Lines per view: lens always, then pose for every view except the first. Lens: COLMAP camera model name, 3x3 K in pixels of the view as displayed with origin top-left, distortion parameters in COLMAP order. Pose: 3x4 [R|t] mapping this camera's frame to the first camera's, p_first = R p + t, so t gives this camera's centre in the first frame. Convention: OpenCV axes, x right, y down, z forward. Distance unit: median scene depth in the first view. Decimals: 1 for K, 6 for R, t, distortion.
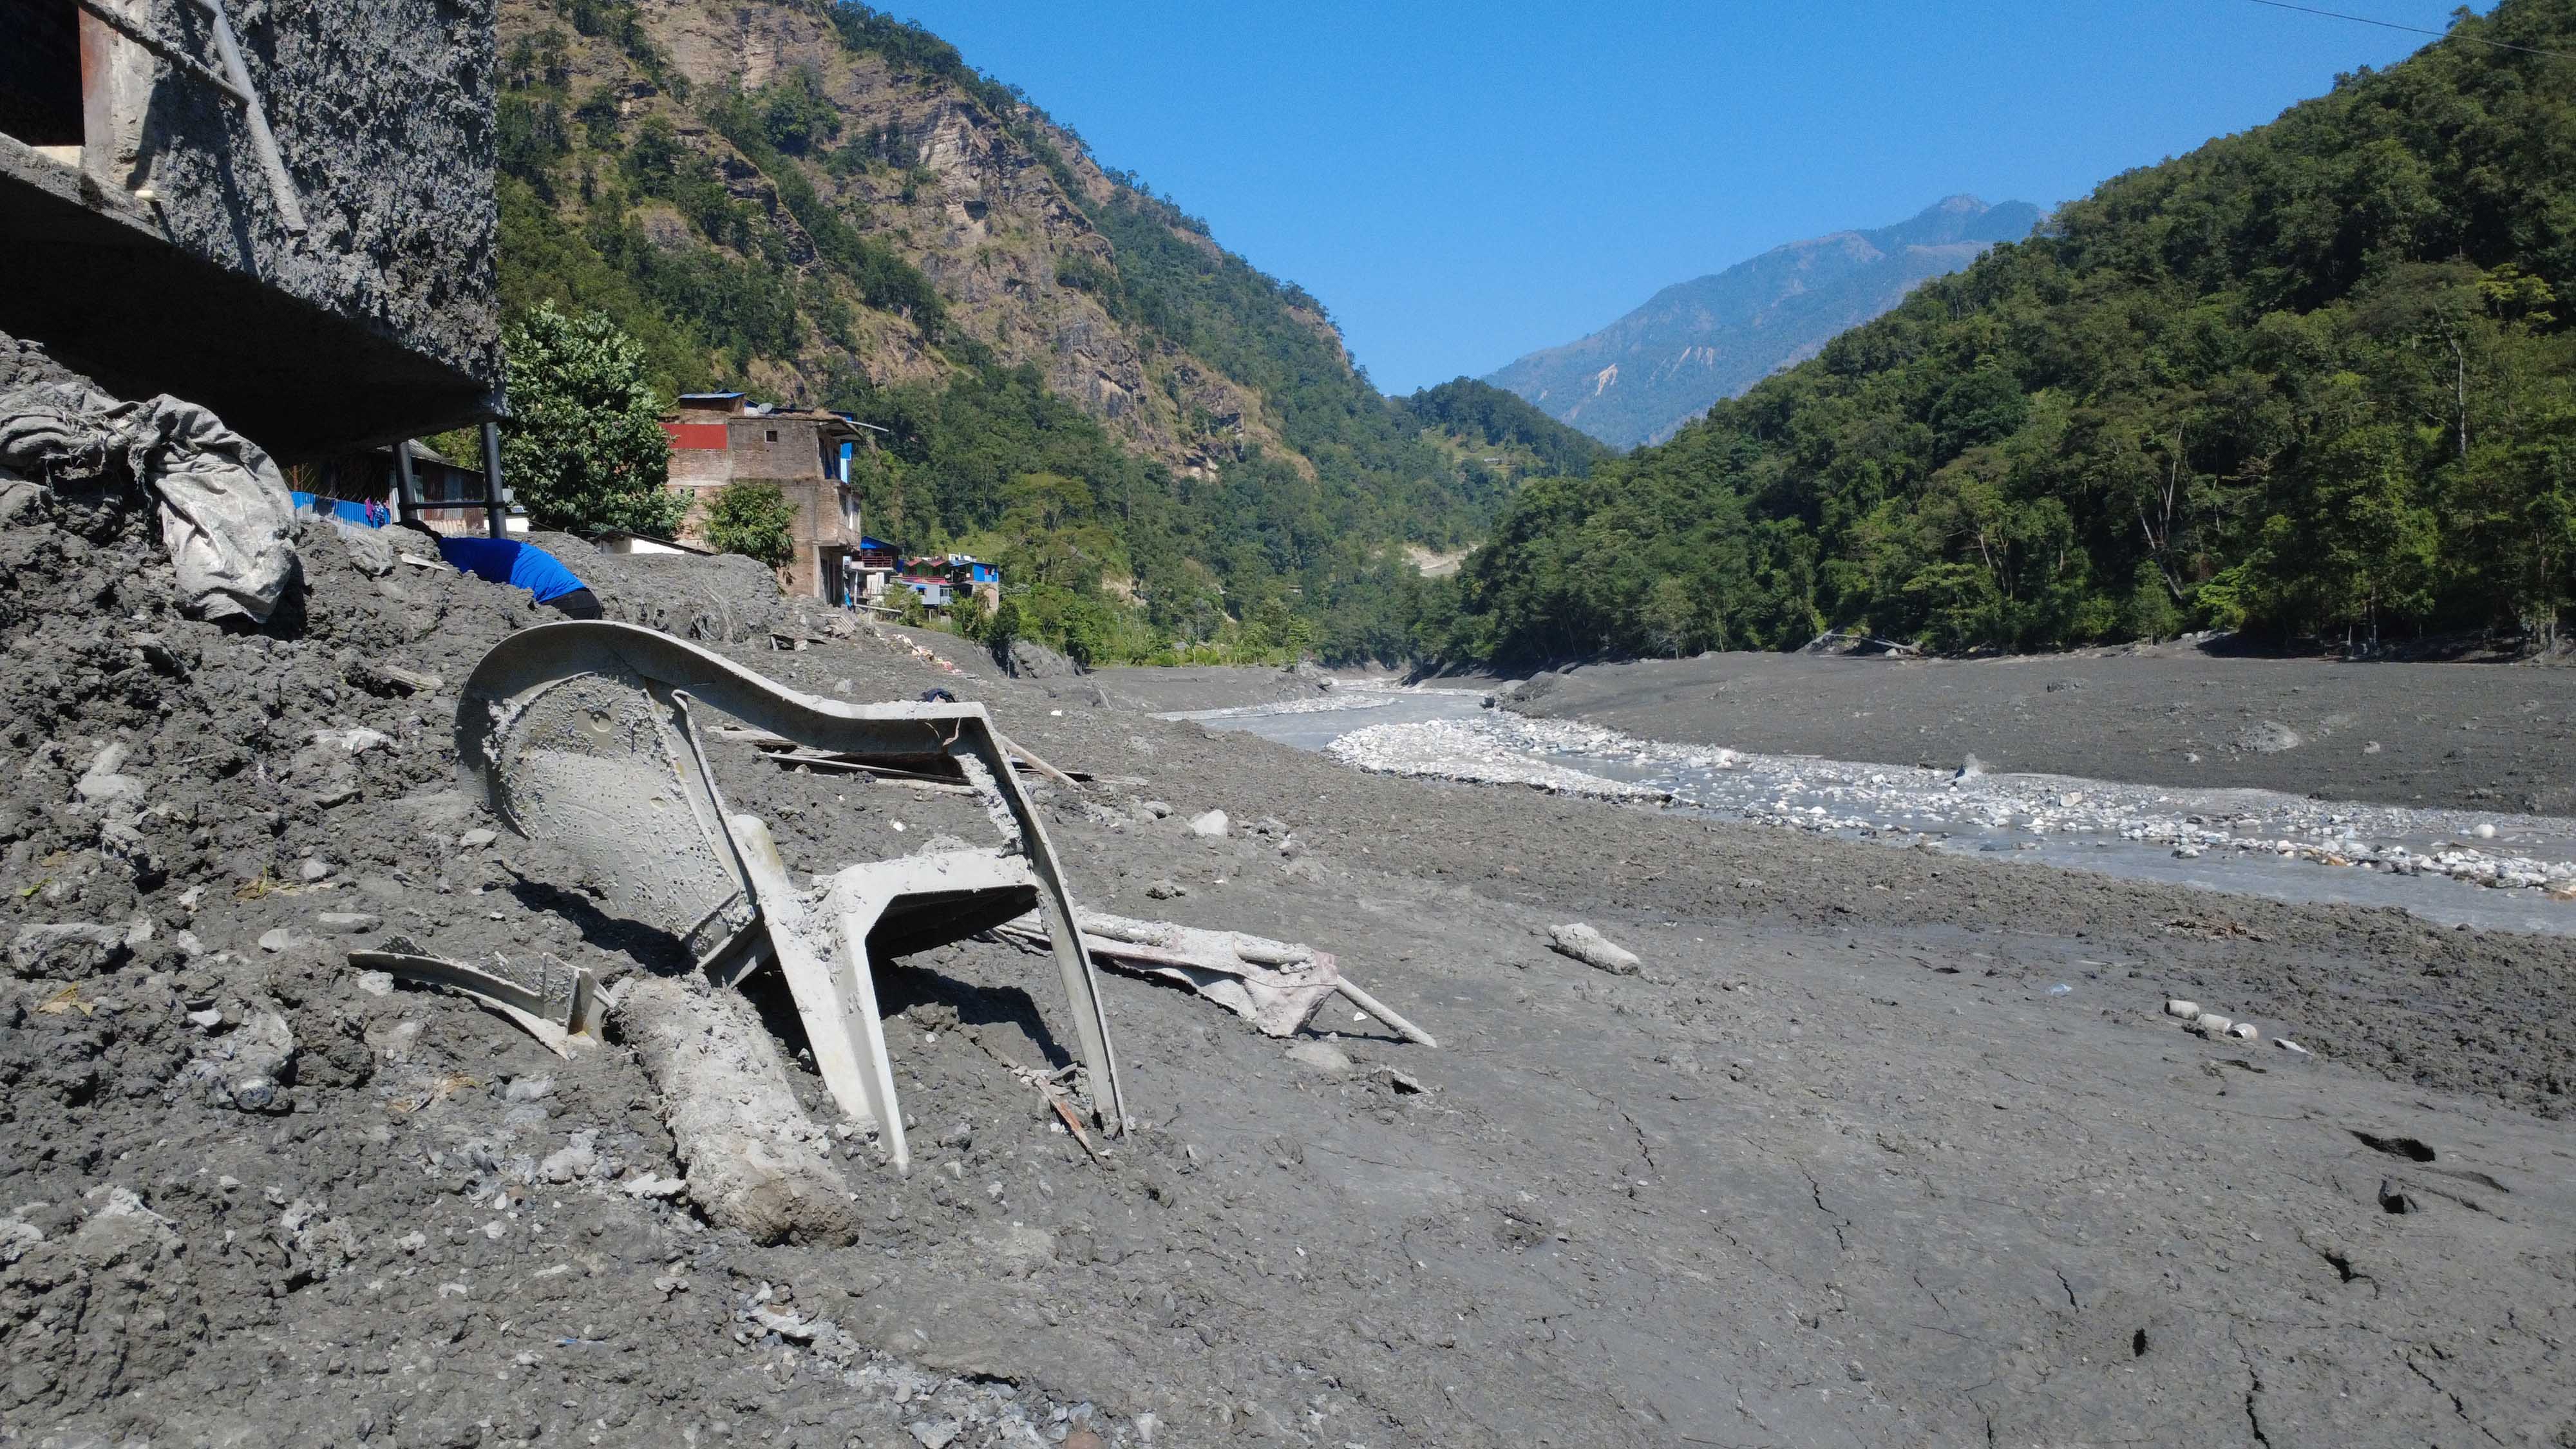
lens RADIAL K [[1869.4, 0, 1290.6], [0, 1869.4, 720.1], [0, 0, 1]] dist [-0.003201, 0.006762]
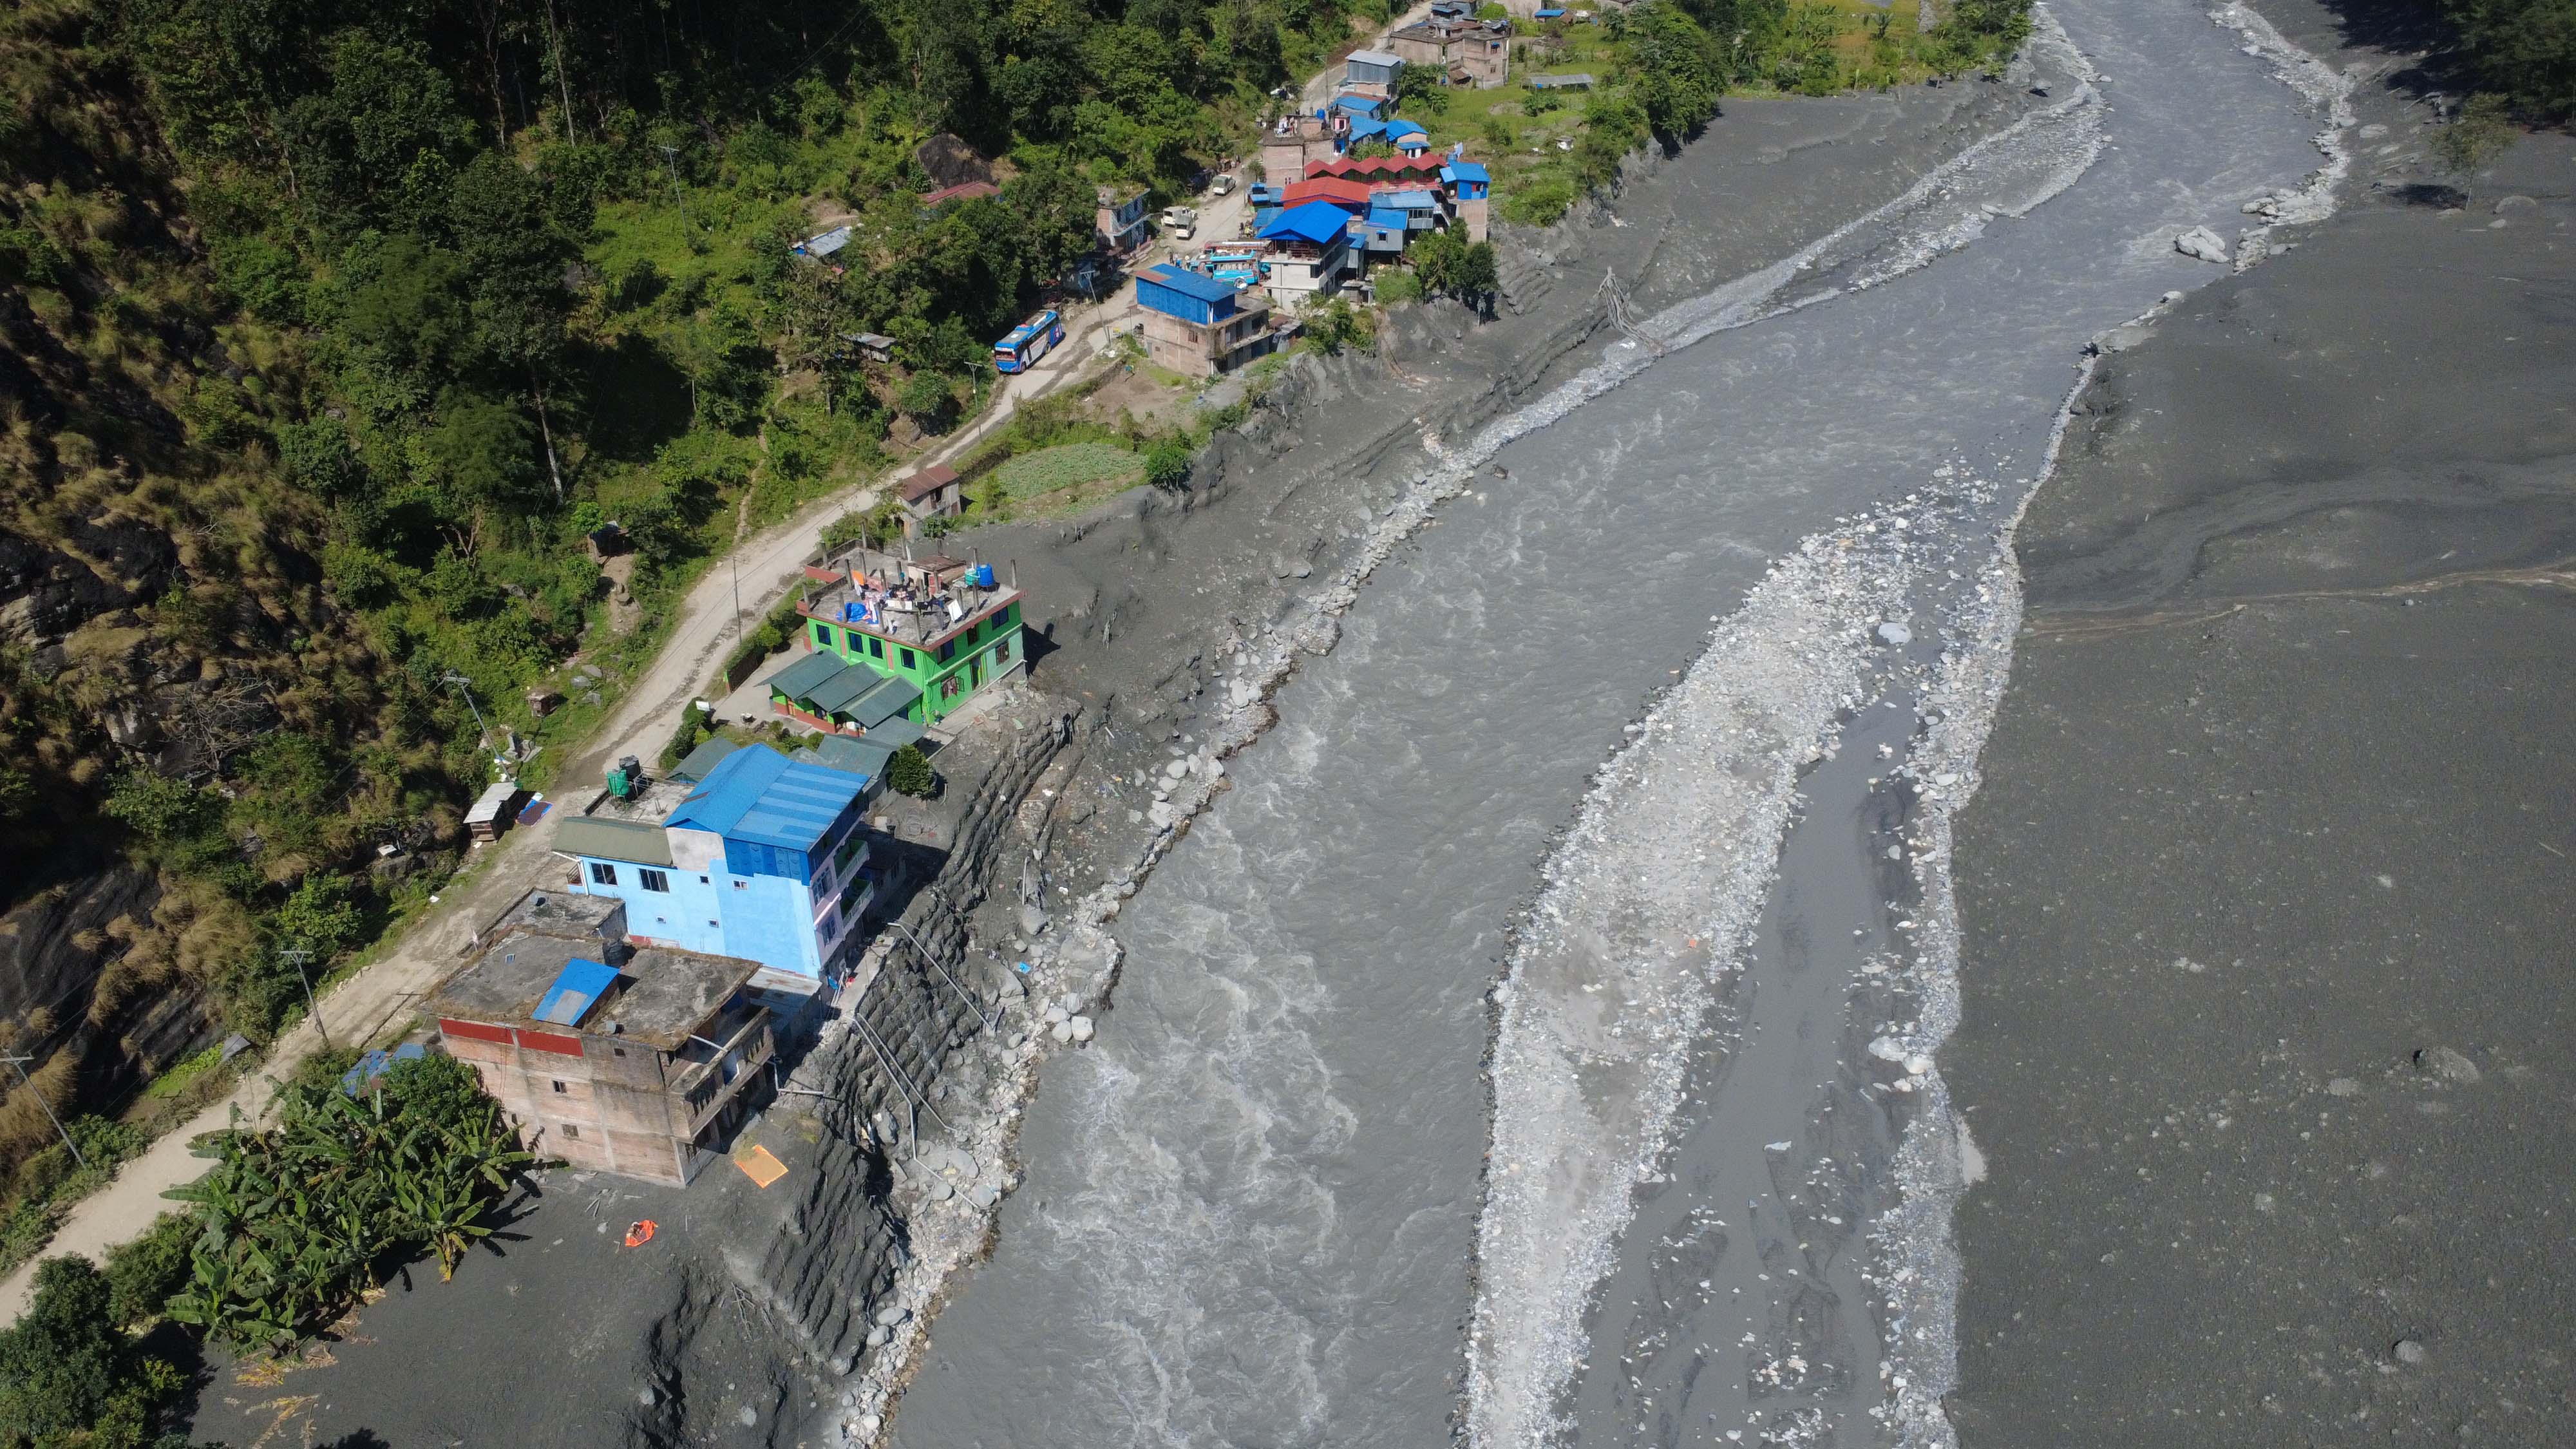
lens RADIAL K [[1869.4, 0, 1294.5], [0, 1869.4, 719.5], [0, 0, 1]] dist [-0.003201, 0.006762]
pose [[0.902765, 0.220271, -0.369453, 0.057665], [-0.010229, 0.869677, 0.493515, -0.119803], [0.430012, -0.441749, 0.787368, 0.063281]]
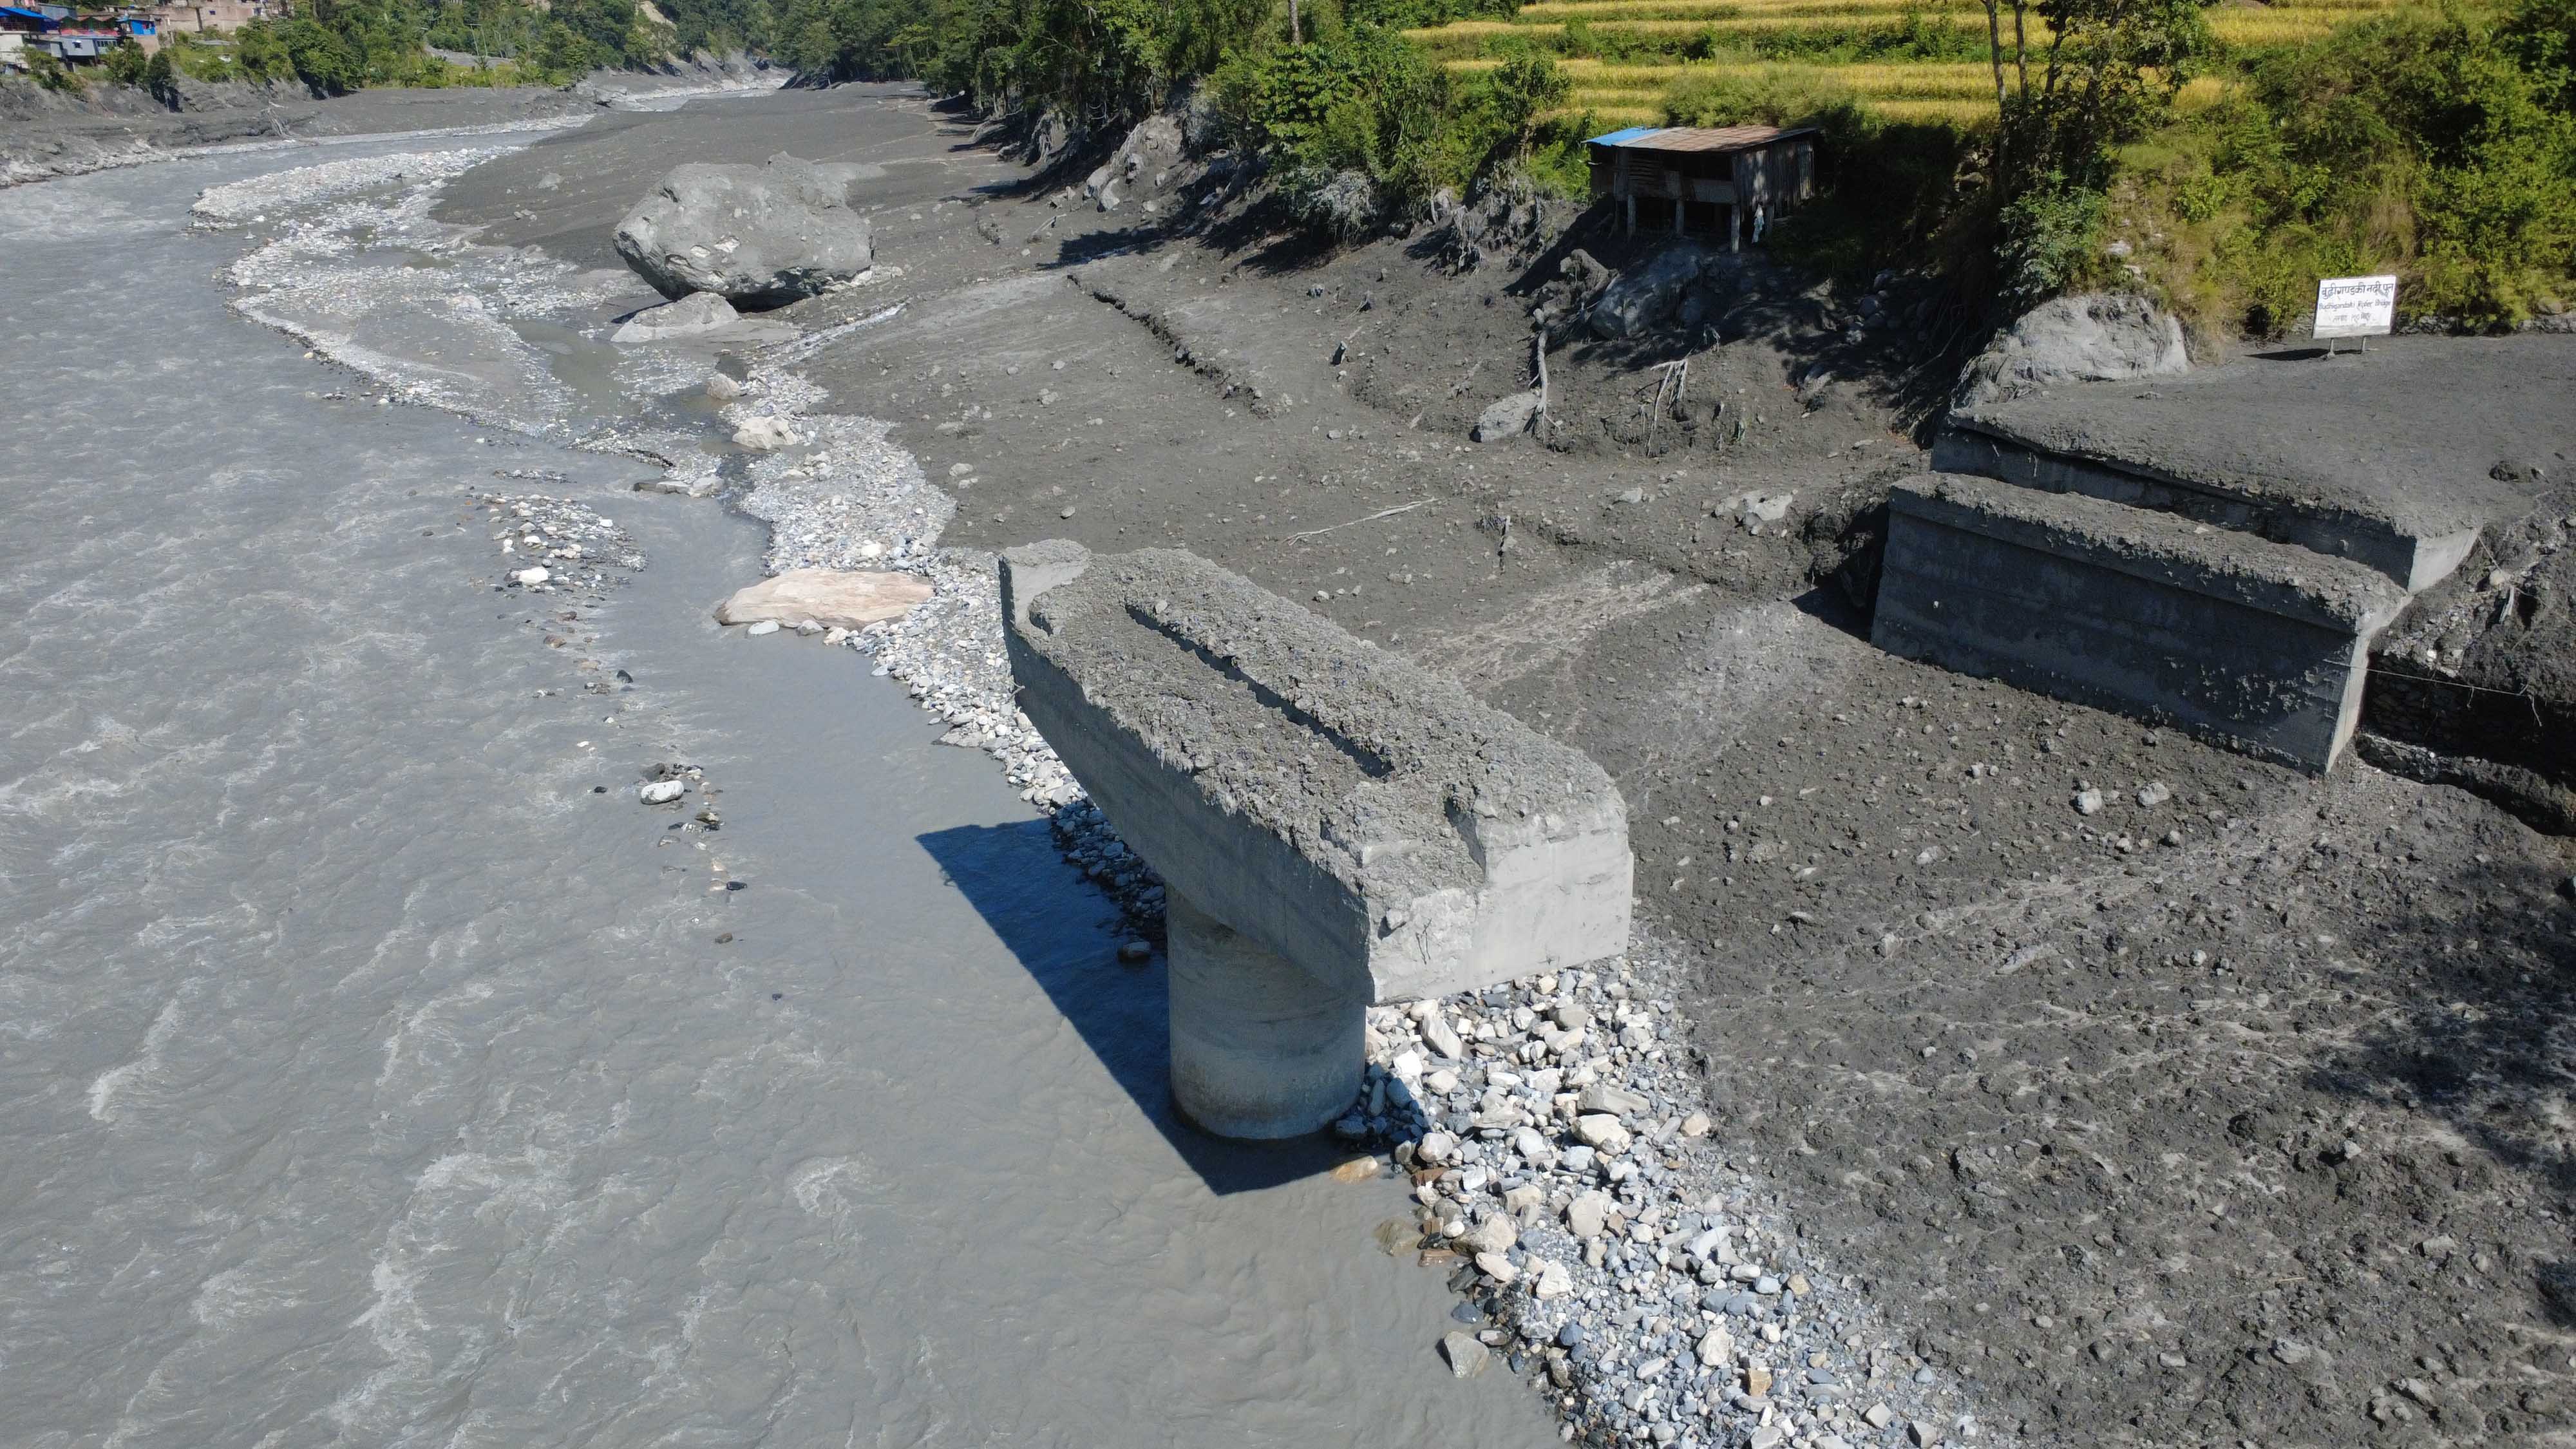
lens RADIAL K [[1869.4, 0, 1292.7], [0, 1869.4, 725.8], [0, 0, 1]] dist [-0.003201, 0.006762]
pose [[0.986288, -0.047518, 0.158044, 0.163377], [-0.004757, 0.949068, 0.315035, -0.012397], [-0.164964, -0.311467, 0.935829, -0.210345]]
